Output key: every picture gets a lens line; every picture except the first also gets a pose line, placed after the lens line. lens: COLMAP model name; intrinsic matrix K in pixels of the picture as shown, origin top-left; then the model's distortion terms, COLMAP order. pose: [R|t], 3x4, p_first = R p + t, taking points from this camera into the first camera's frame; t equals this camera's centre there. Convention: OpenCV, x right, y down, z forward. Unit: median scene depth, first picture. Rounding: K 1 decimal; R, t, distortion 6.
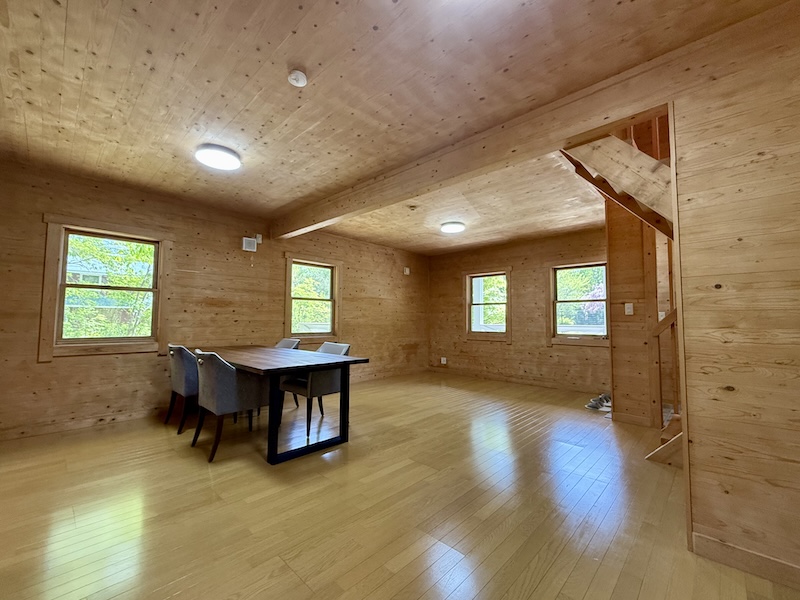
lens RADIAL K [[337.1, 0, 400.0], [0, 337.1, 300.0], [0, 0, 1]] dist [-0.000141, -0.000389]
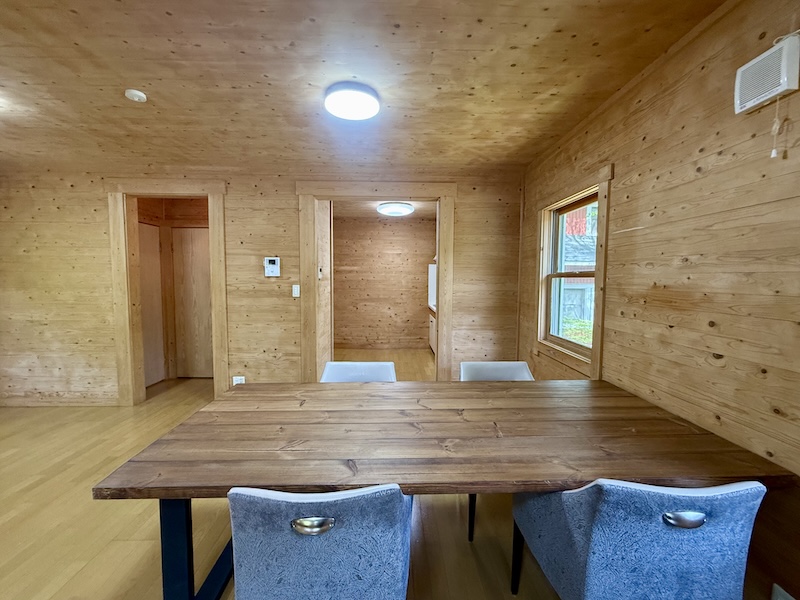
lens RADIAL K [[337.1, 0, 400.0], [0, 337.1, 300.0], [0, 0, 1]] dist [-0.000141, -0.000389]
pose [[-0.716640, 0.033831, -0.696622, -0.050186], [0.032694, 0.999354, 0.014899, -0.004017], [0.696677, -0.012098, -0.717283, 0.922043]]
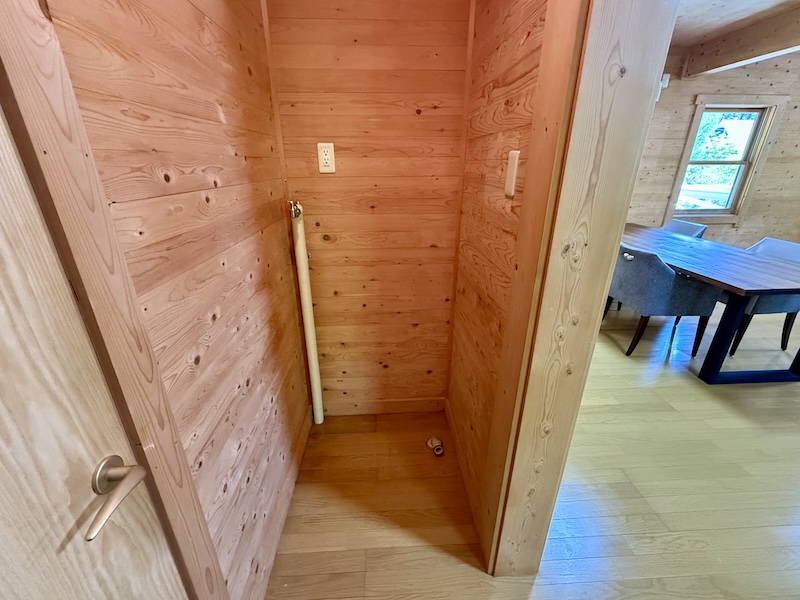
lens RADIAL K [[337.1, 0, 400.0], [0, 337.1, 300.0], [0, 0, 1]] dist [-0.000141, -0.000389]
pose [[0.720357, 0.252467, -0.646024, -0.224546], [0.046574, 0.911693, 0.408224, -0.067247], [0.692039, -0.324155, 0.644985, -0.052157]]
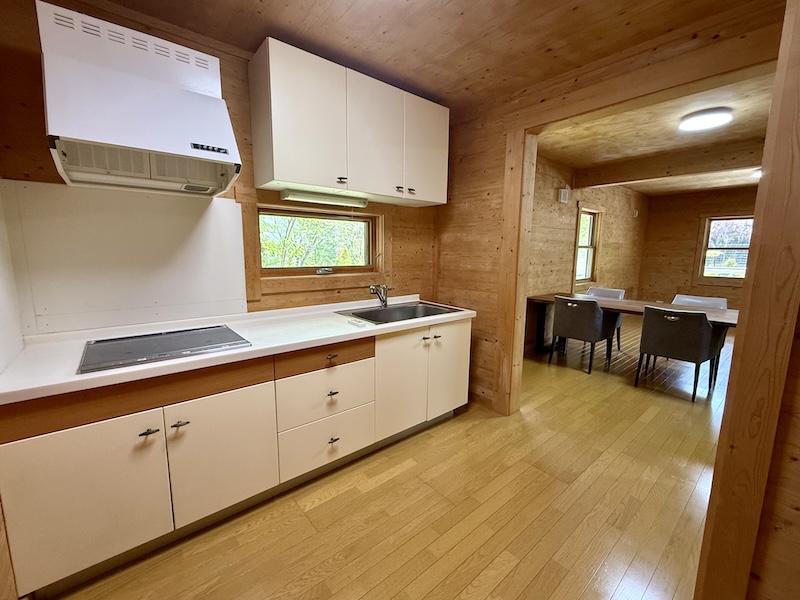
lens RADIAL K [[337.1, 0, 400.0], [0, 337.1, 300.0], [0, 0, 1]] dist [-0.000141, -0.000389]
pose [[0.992976, 0.021714, -0.116309, -0.763858], [0.003366, 0.977434, 0.211215, -0.070110], [0.118271, -0.210123, 0.970495, -0.123383]]
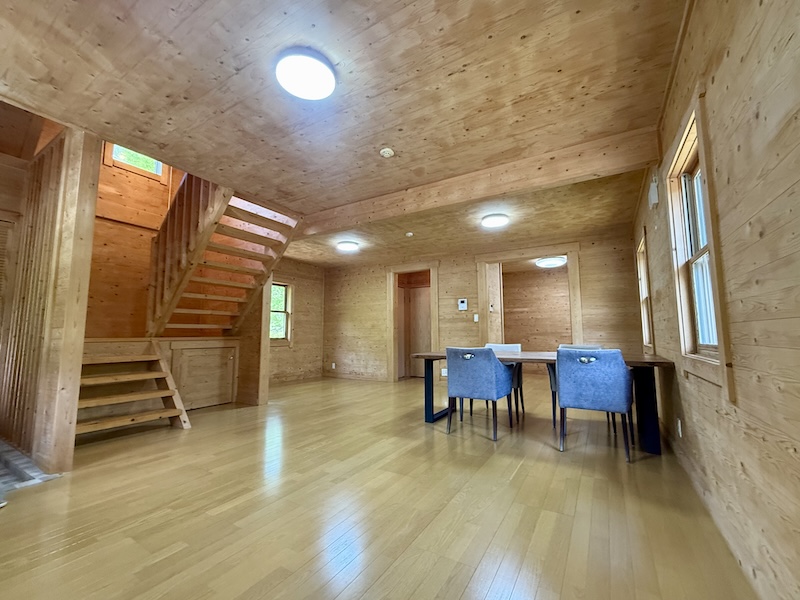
lens RADIAL K [[337.1, 0, 400.0], [0, 337.1, 300.0], [0, 0, 1]] dist [-0.000141, -0.000389]
pose [[-0.978685, -0.025314, -0.203803, 0.118486], [0.009092, 0.986060, -0.166140, 0.111687], [0.205168, -0.164451, -0.964812, 1.362085]]
